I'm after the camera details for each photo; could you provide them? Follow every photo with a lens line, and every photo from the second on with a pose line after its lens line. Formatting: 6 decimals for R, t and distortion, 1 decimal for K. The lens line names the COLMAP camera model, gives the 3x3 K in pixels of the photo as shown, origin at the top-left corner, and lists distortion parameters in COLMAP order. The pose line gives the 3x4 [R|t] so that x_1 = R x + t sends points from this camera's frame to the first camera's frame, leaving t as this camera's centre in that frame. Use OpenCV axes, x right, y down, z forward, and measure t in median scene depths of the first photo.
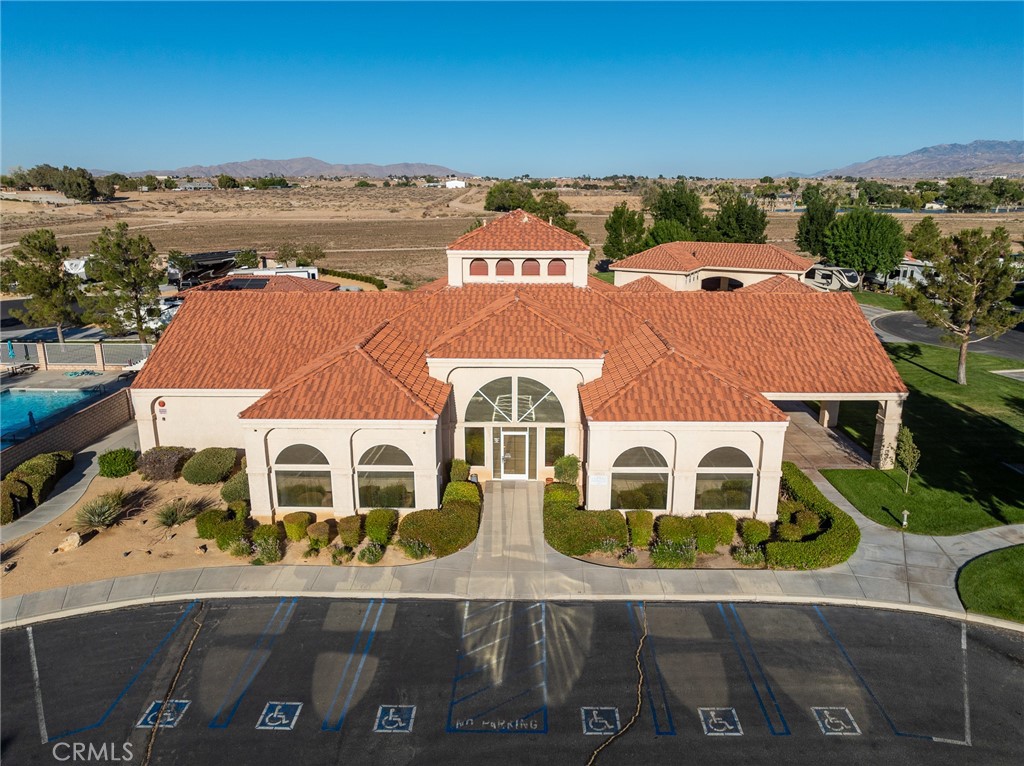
lens RADIAL K [[720.4, 0, 516.8], [0, 720.4, 383.5], [0, 0, 1]] dist [-0.038996, 0.027193]
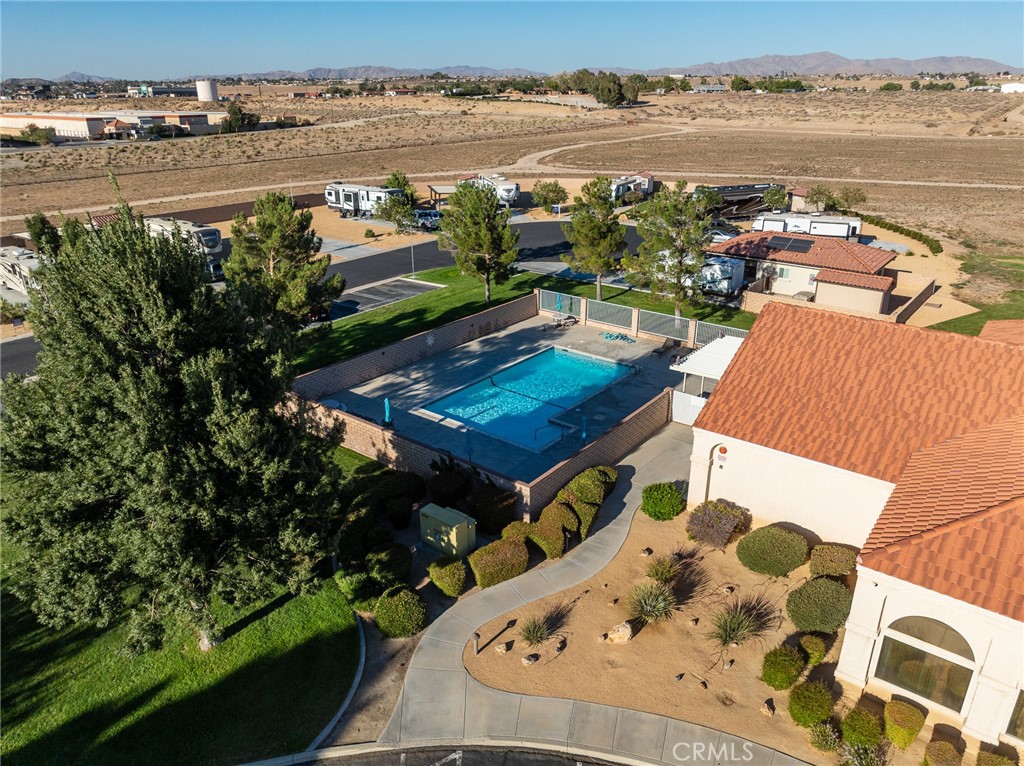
lens RADIAL K [[720.4, 0, 516.8], [0, 720.4, 383.5], [0, 0, 1]] dist [-0.038996, 0.027193]
pose [[0.798850, 0.226857, -0.557113, -0.224451], [-0.153783, 0.972403, 0.175453, -0.148893], [0.581541, -0.054486, 0.811691, 0.169120]]
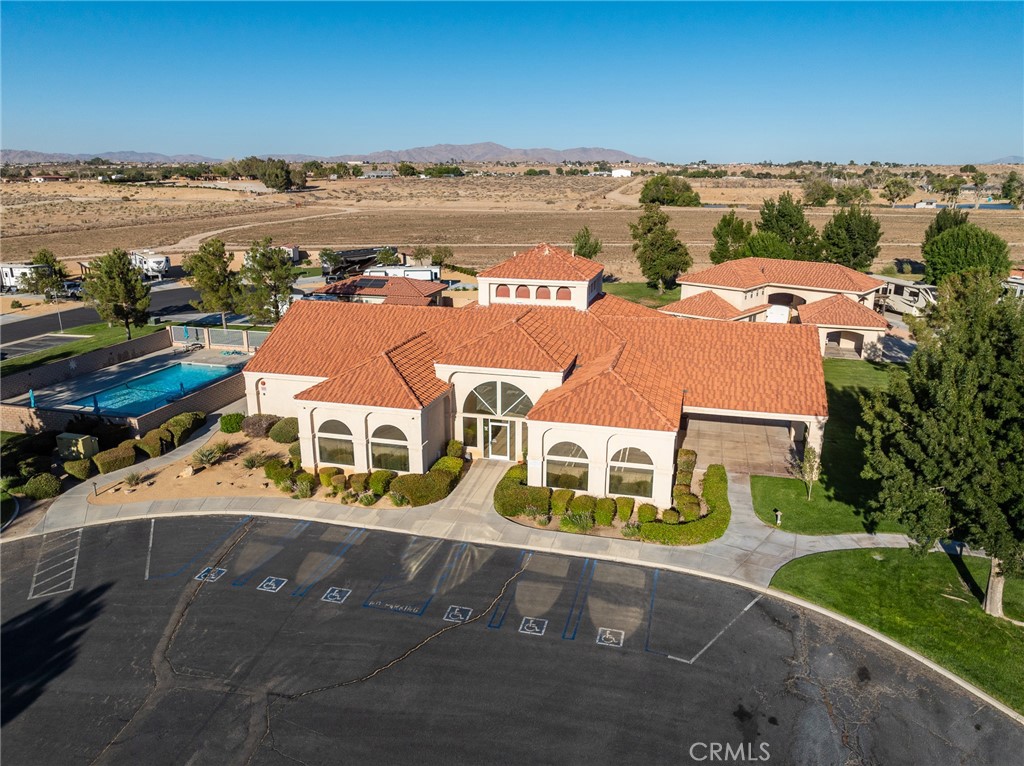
lens RADIAL K [[720.4, 0, 516.8], [0, 720.4, 383.5], [0, 0, 1]] dist [-0.038996, 0.027193]
pose [[0.972485, 0.066884, -0.223158, 0.281083], [-0.062419, 0.997685, 0.027008, -0.037745], [0.224448, -0.012336, 0.974408, -0.240307]]
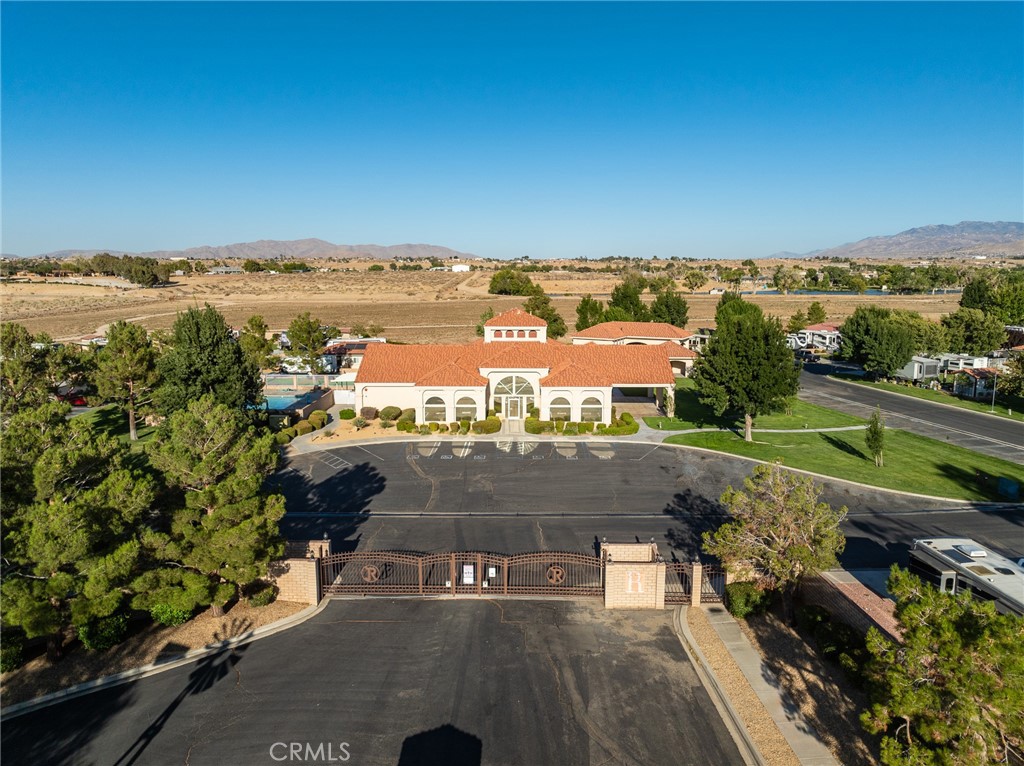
lens RADIAL K [[720.4, 0, 516.8], [0, 720.4, 383.5], [0, 0, 1]] dist [-0.038996, 0.027193]
pose [[1.000000, -0.000691, -0.000103, 0.006329], [0.000676, 0.994386, -0.105808, 0.246044], [0.000176, 0.105808, 0.994387, -1.304680]]
